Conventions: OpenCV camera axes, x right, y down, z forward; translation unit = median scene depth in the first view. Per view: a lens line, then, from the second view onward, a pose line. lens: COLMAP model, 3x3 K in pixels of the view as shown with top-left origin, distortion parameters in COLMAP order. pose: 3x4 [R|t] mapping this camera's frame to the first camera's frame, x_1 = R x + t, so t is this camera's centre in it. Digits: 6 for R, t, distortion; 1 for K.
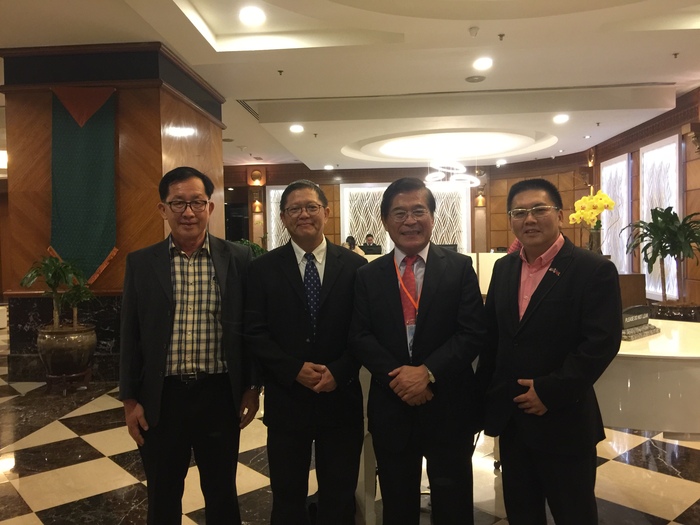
lens RADIAL K [[593.8, 0, 350.0], [0, 593.8, 262.5], [0, 0, 1]] dist [0.072375, -0.117935]
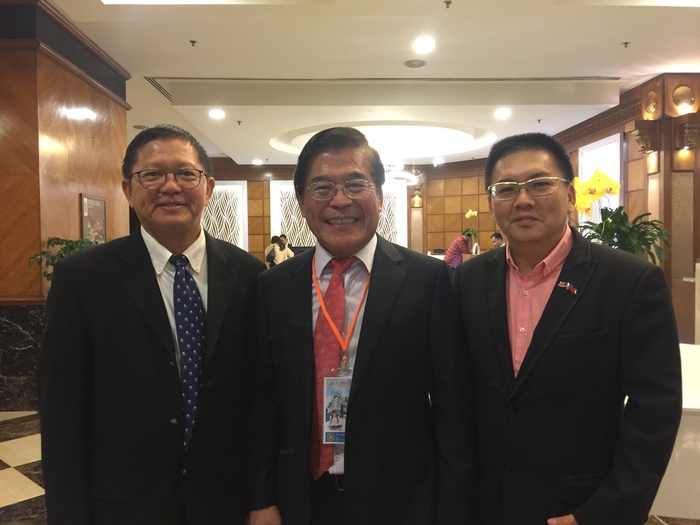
lens RADIAL K [[593.8, 0, 350.0], [0, 593.8, 262.5], [0, 0, 1]] dist [0.072375, -0.117935]
pose [[0.994244, 0.004265, 0.107056, 0.014643], [-0.003983, 0.999988, -0.002851, -0.001290], [-0.107067, 0.002409, 0.994249, 0.100141]]
